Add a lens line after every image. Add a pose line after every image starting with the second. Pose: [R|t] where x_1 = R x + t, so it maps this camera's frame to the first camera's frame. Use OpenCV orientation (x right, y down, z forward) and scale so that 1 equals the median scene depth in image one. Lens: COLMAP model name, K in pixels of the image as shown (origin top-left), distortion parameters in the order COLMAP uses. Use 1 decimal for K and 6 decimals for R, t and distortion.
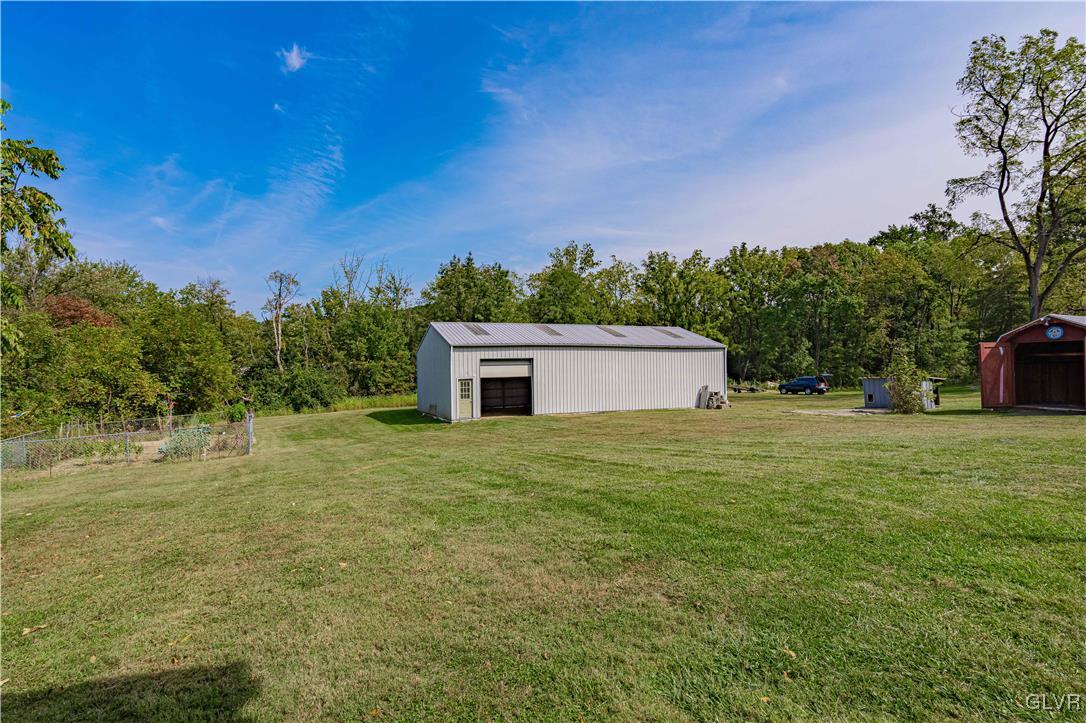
lens RADIAL K [[490.2, 0, 542.0], [0, 490.2, 365.4], [0, 0, 1]] dist [0.004441, -0.000029]
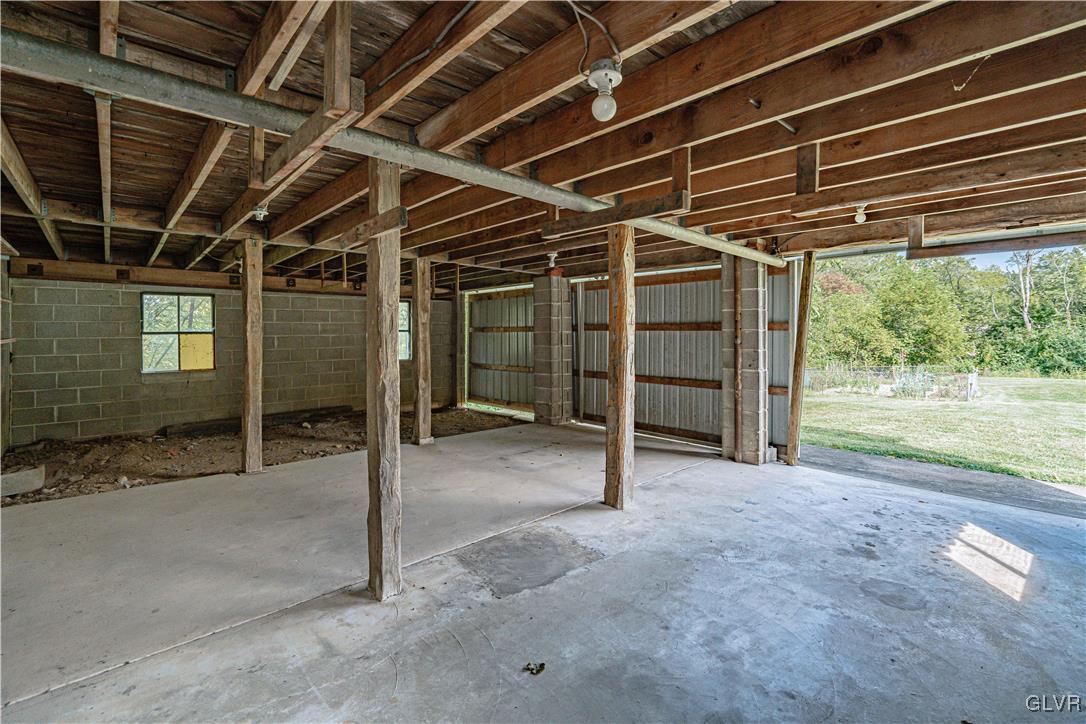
lens RADIAL K [[490.2, 0, 535.2], [0, 490.2, 336.1], [0, 0, 1]] dist [0.004441, -0.000029]
pose [[0.265141, 0.022157, -0.963955, 0.125235], [0.000291, 0.999734, 0.023059, 0.002175], [0.964210, -0.006394, 0.265064, -0.141596]]
